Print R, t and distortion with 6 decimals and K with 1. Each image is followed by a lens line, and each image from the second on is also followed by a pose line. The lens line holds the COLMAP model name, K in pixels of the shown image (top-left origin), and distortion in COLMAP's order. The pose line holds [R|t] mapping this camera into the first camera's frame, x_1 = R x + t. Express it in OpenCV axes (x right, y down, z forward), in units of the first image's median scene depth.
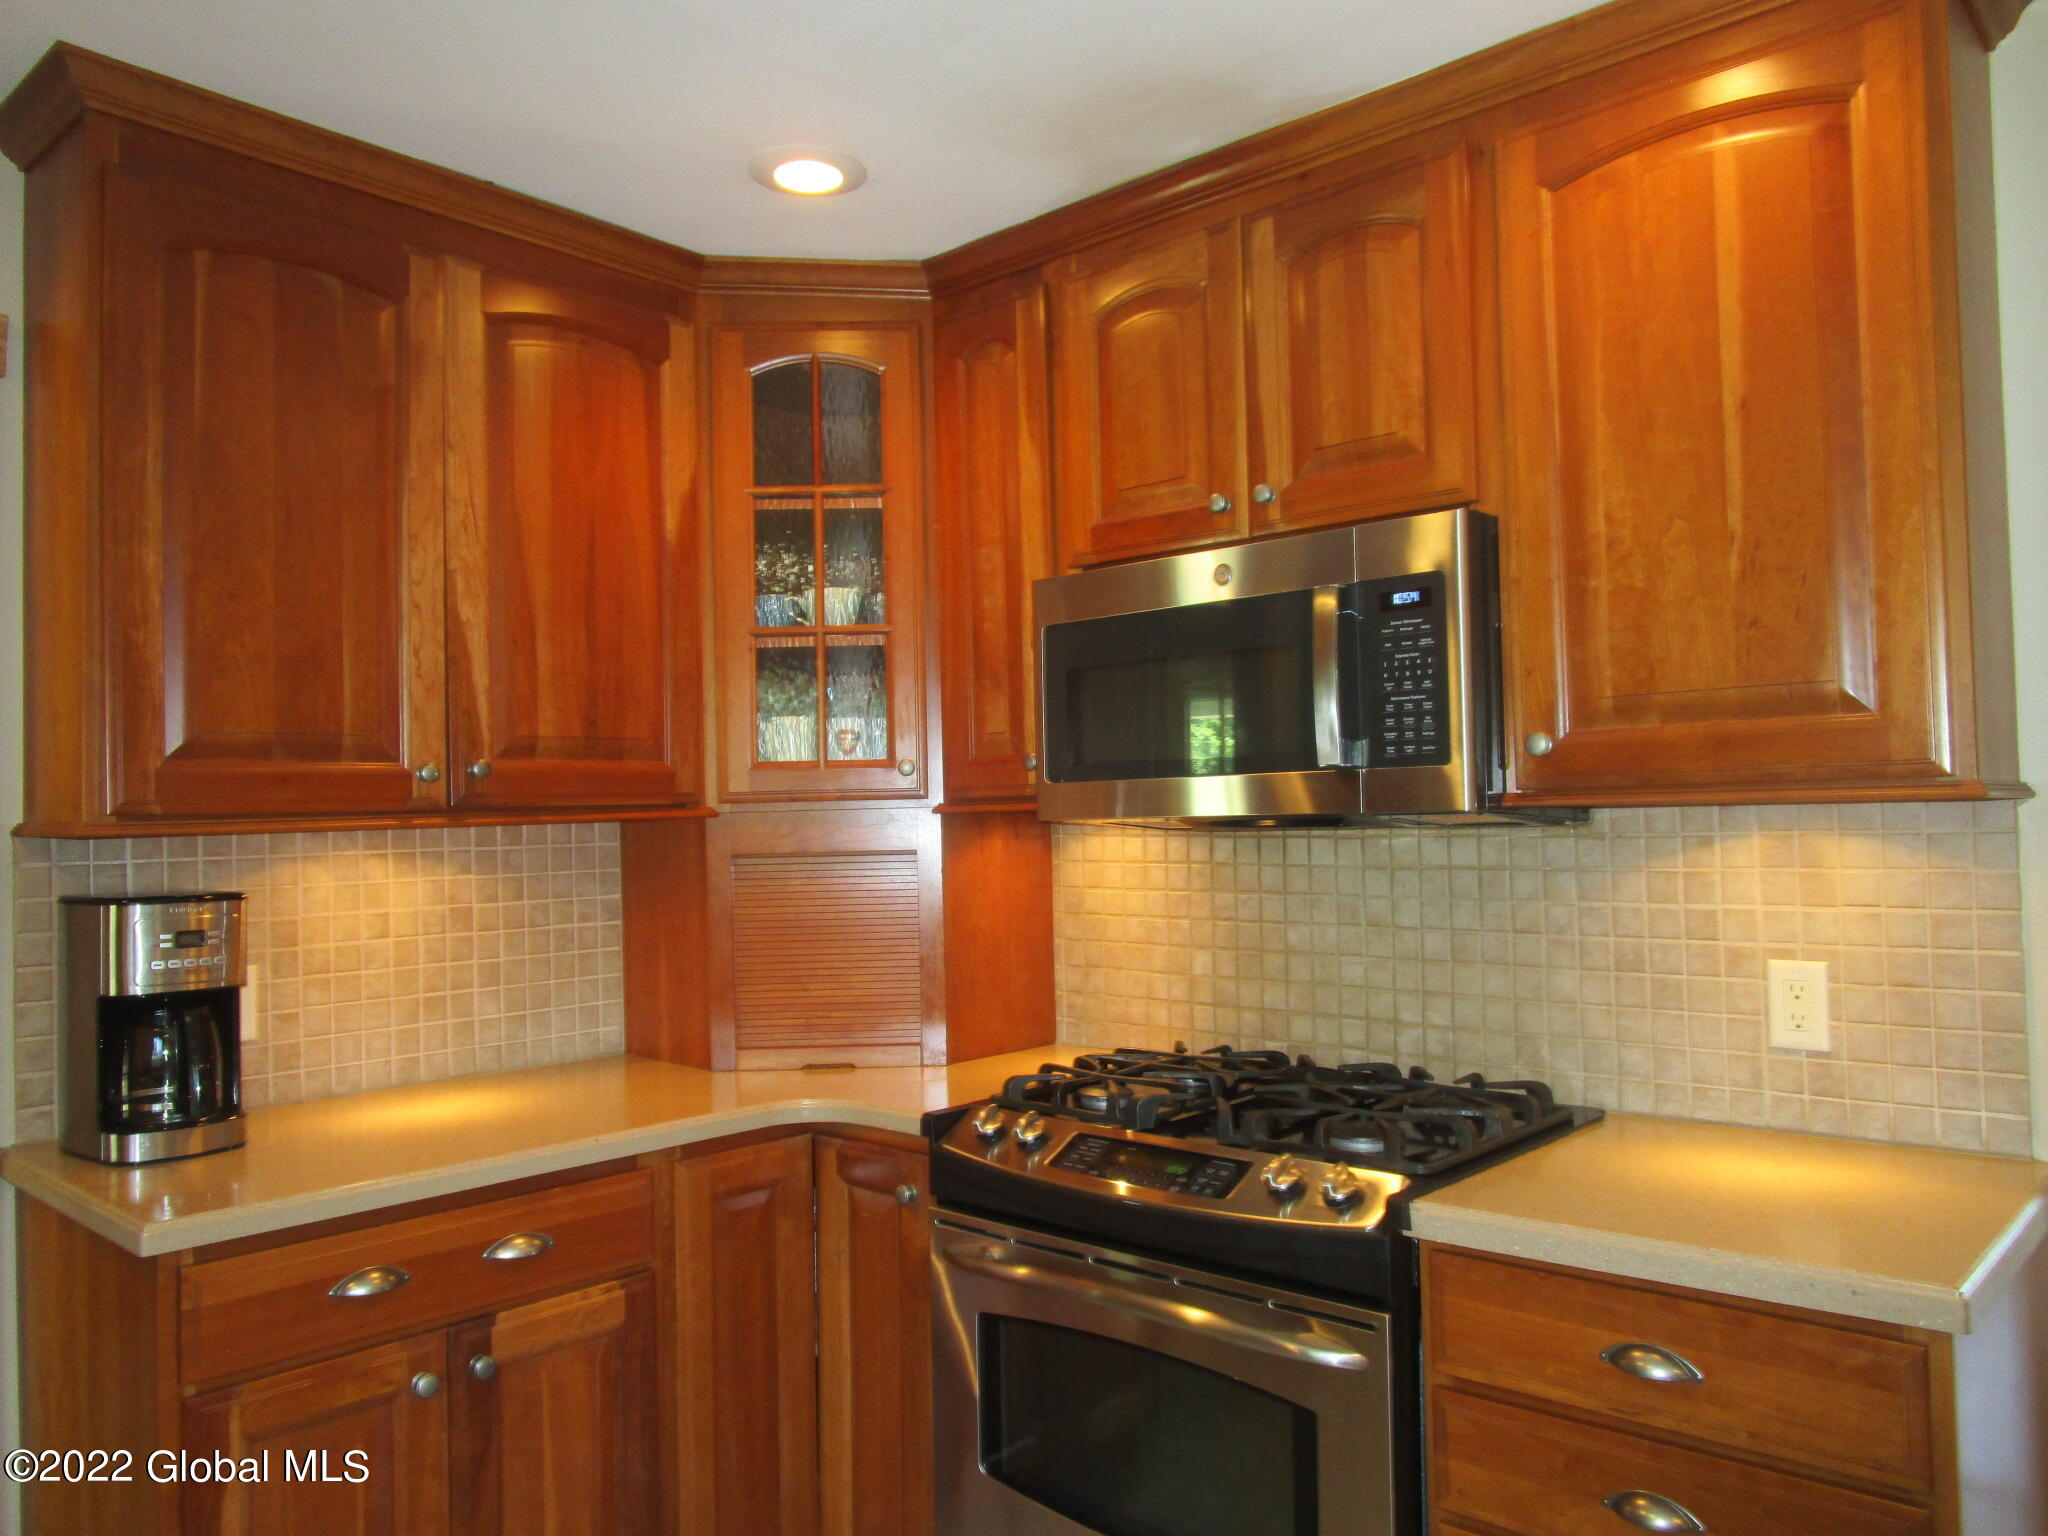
lens RADIAL K [[1471.6, 0, 1024.0], [0, 1471.6, 767.6], [0, 0, 1]] dist [-0.008811, -0.007802]
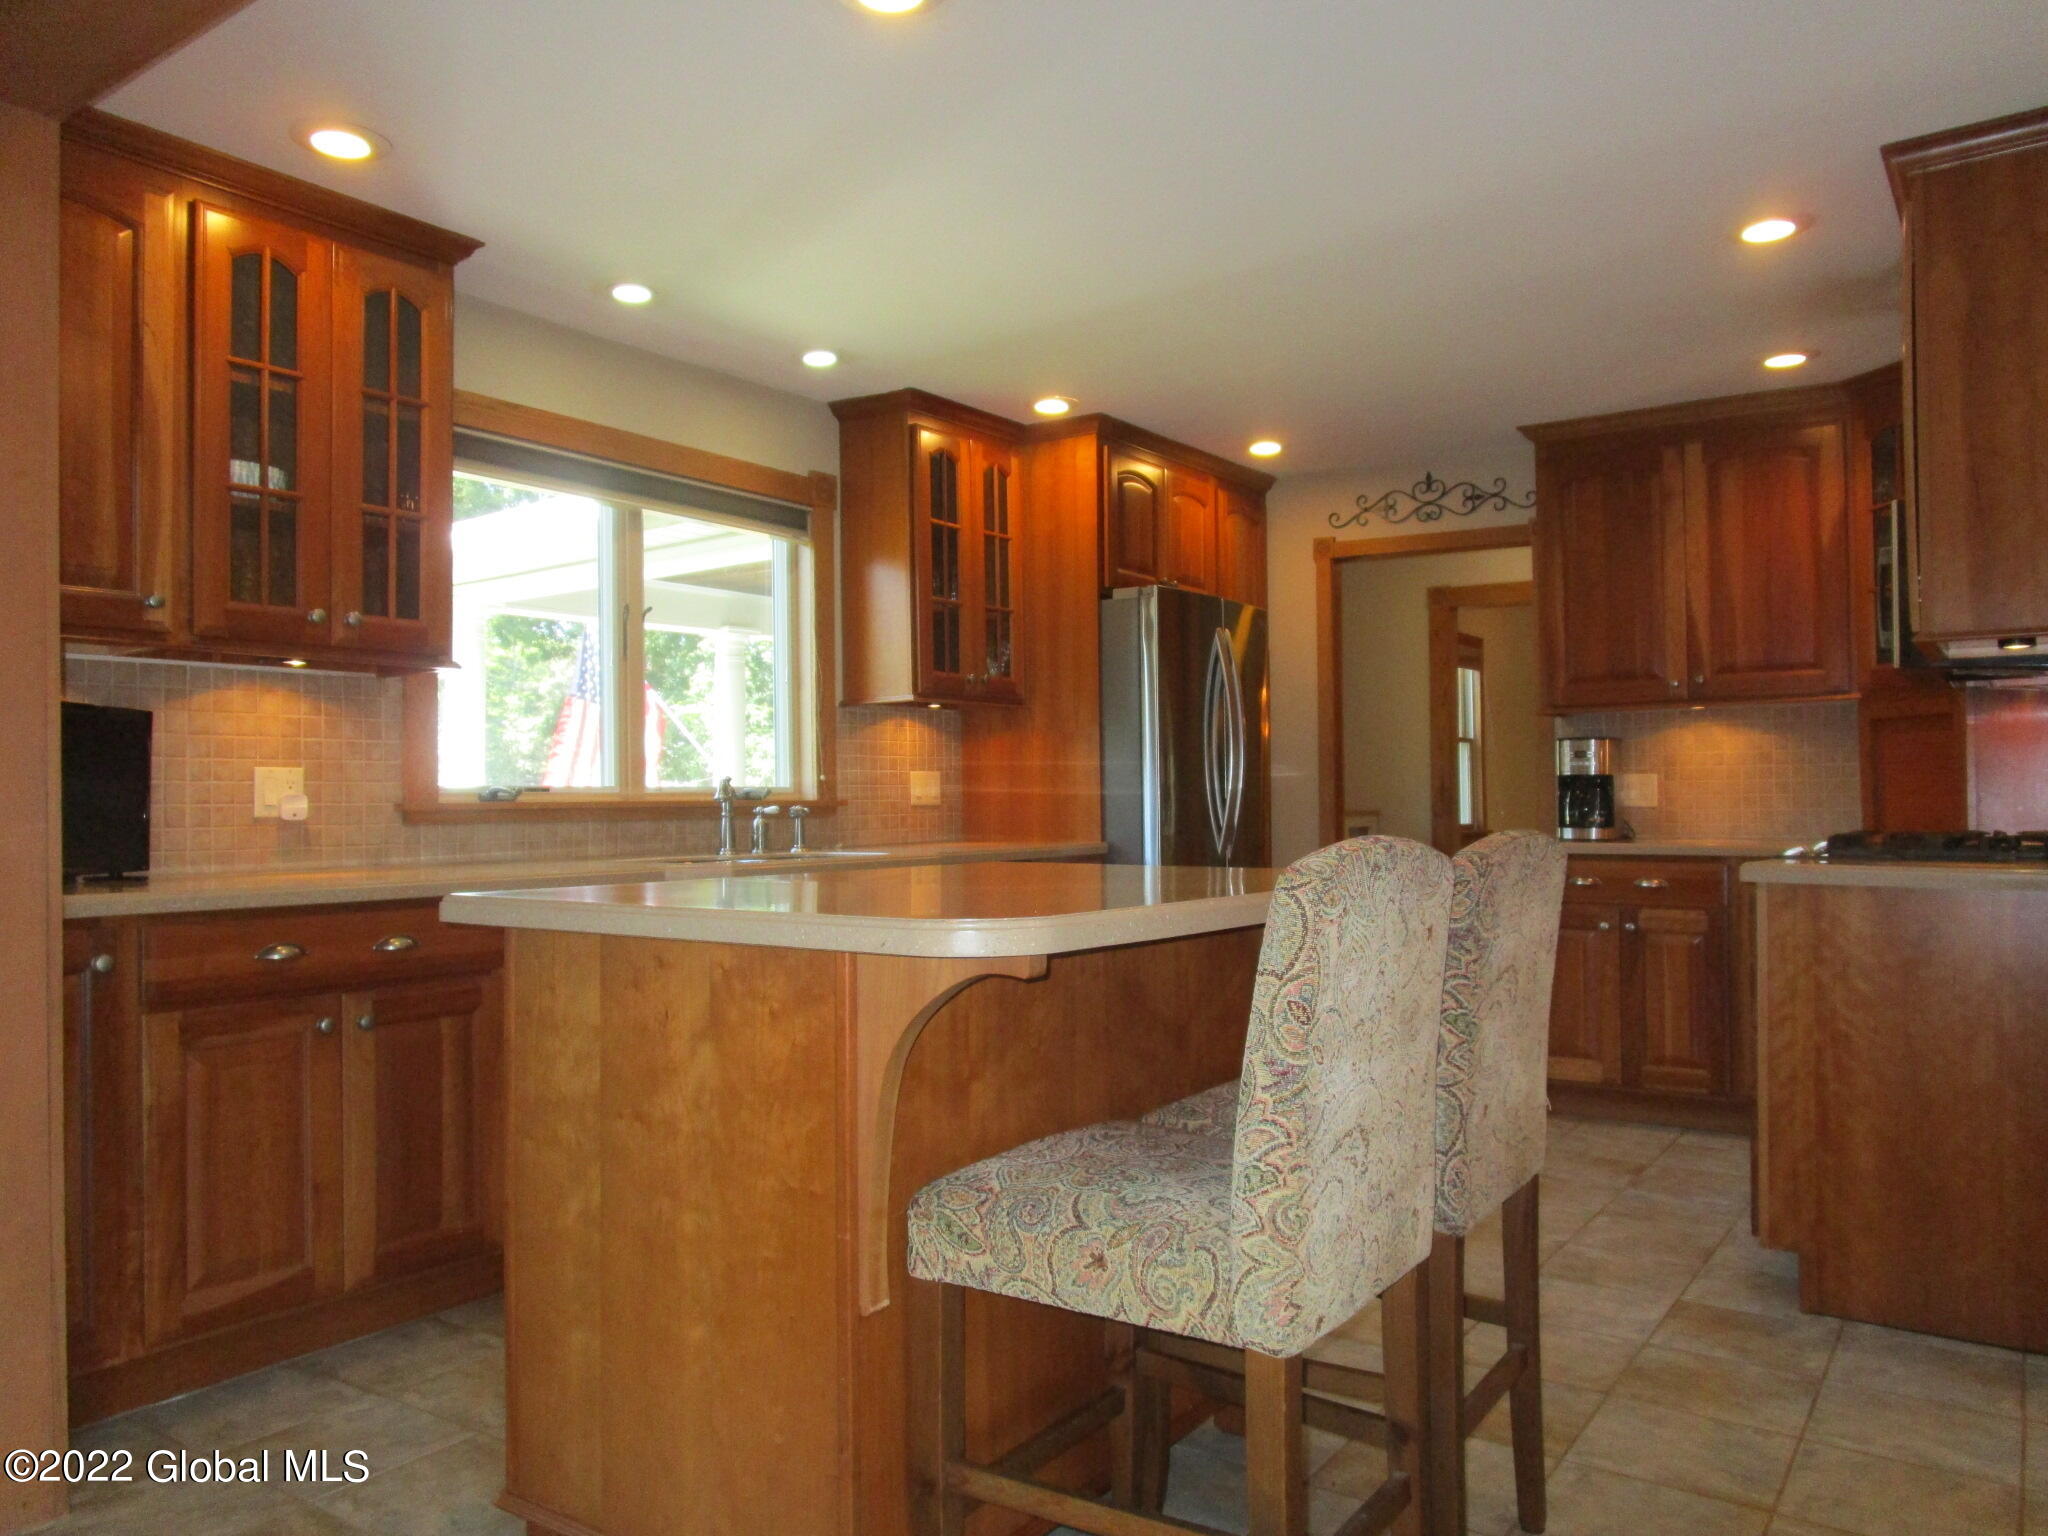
lens RADIAL K [[1471.6, 0, 1019.9], [0, 1471.6, 778.2], [0, 0, 1]] dist [-0.008811, -0.007802]
pose [[0.118205, 0.003139, -0.992984, 1.636000], [0.032255, 0.999455, 0.007000, 0.097017], [0.992465, -0.032856, 0.118039, -0.236784]]
